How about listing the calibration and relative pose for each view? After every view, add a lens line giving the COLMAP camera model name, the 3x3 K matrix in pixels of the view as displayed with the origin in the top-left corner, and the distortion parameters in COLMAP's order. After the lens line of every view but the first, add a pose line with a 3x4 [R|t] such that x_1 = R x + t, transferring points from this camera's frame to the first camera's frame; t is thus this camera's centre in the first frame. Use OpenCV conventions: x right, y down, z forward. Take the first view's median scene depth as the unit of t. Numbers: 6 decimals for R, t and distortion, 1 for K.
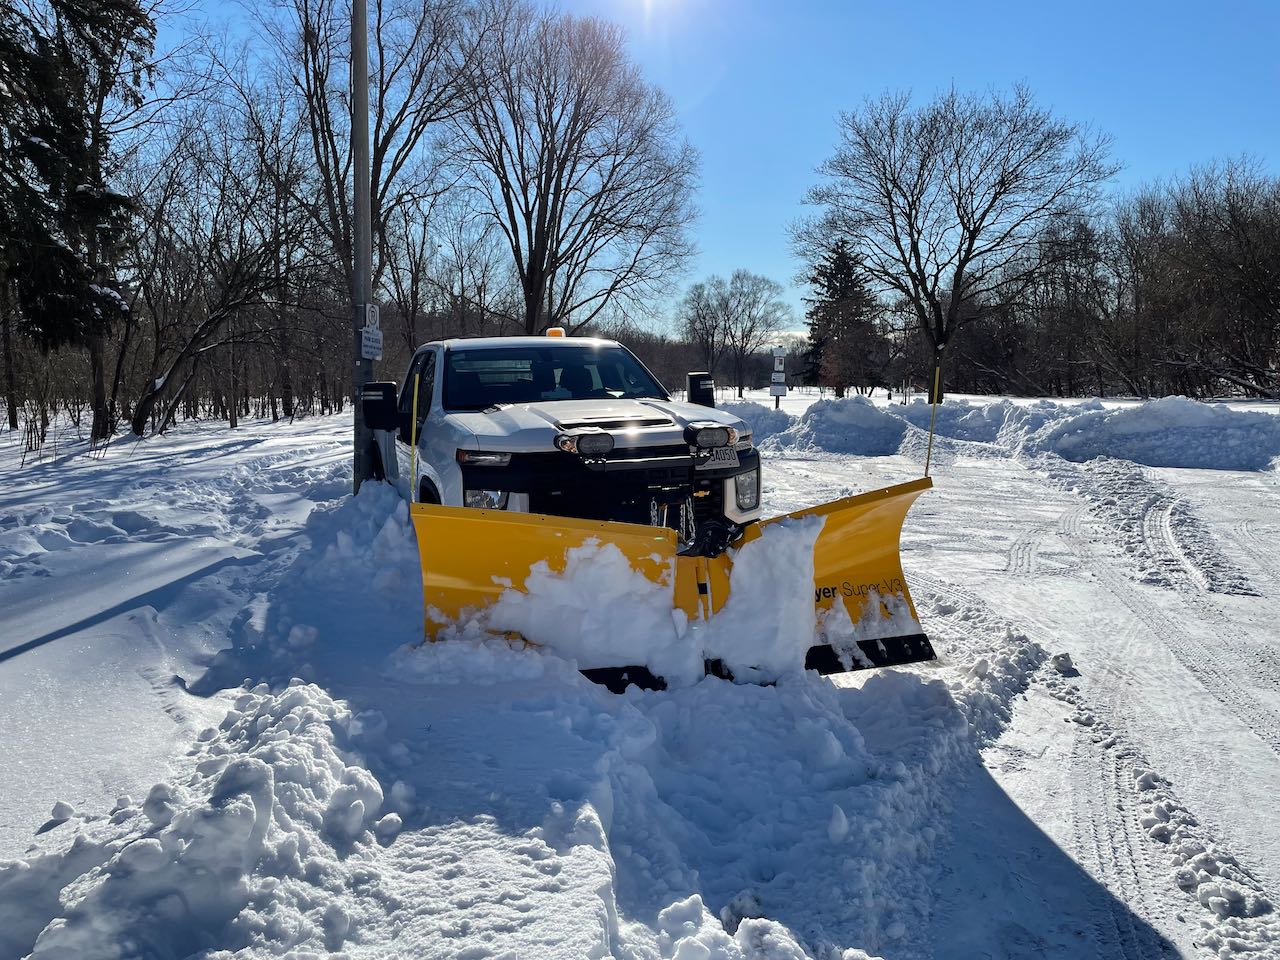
lens RADIAL K [[951.7, 0, 640.0], [0, 951.7, 480.0], [0, 0, 1]] dist [0.026305, 0.003259]
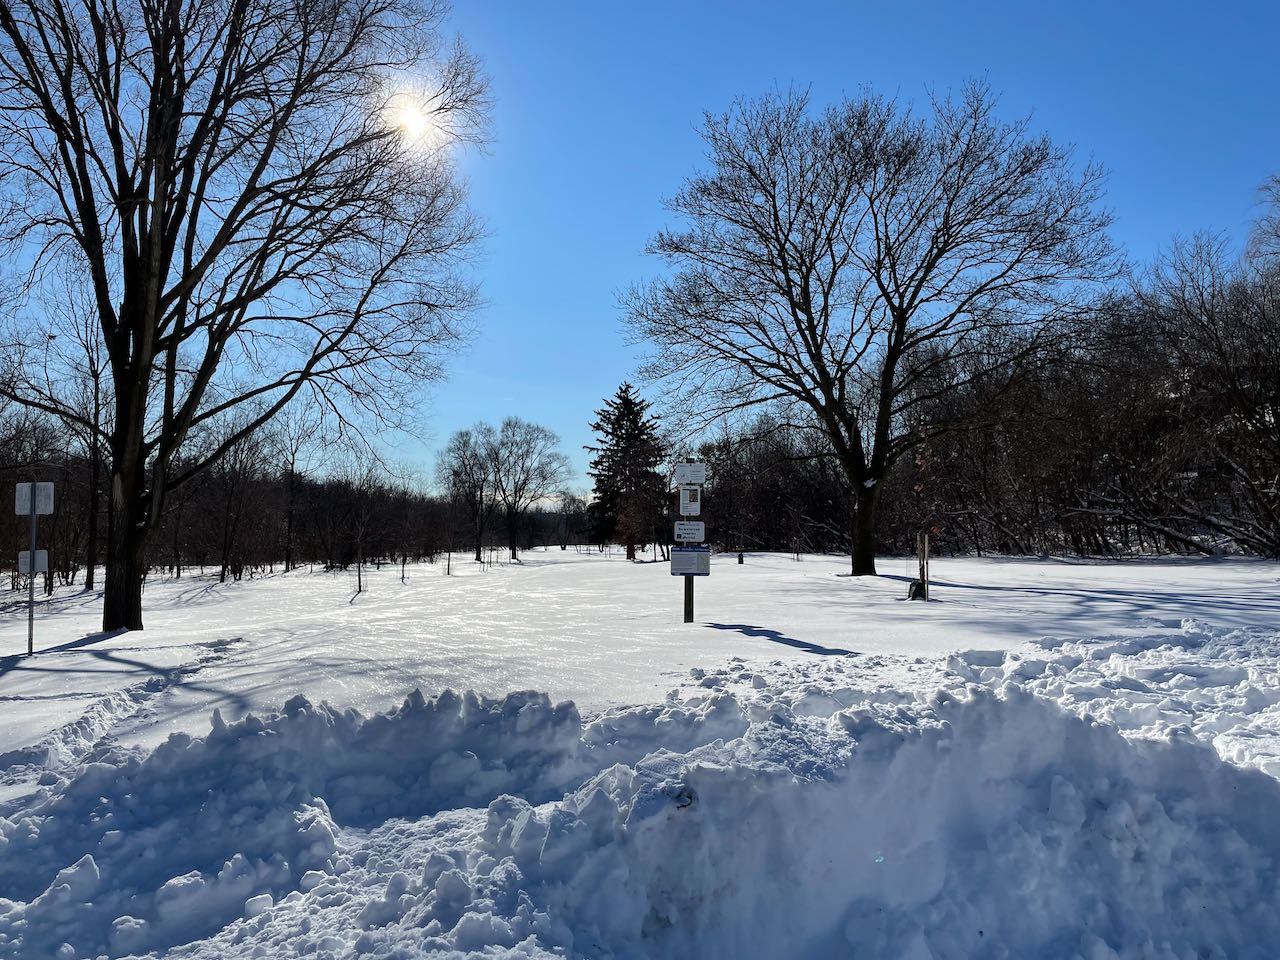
lens RADIAL K [[959.7, 0, 658.3], [0, 959.7, 482.5], [0, 0, 1]] dist [0.137761, -0.157973]
pose [[0.965811, 0.001777, 0.259242, 0.015137], [0.040294, 0.986795, -0.156882, -0.046741], [-0.256097, 0.161964, 0.952986, 0.442091]]
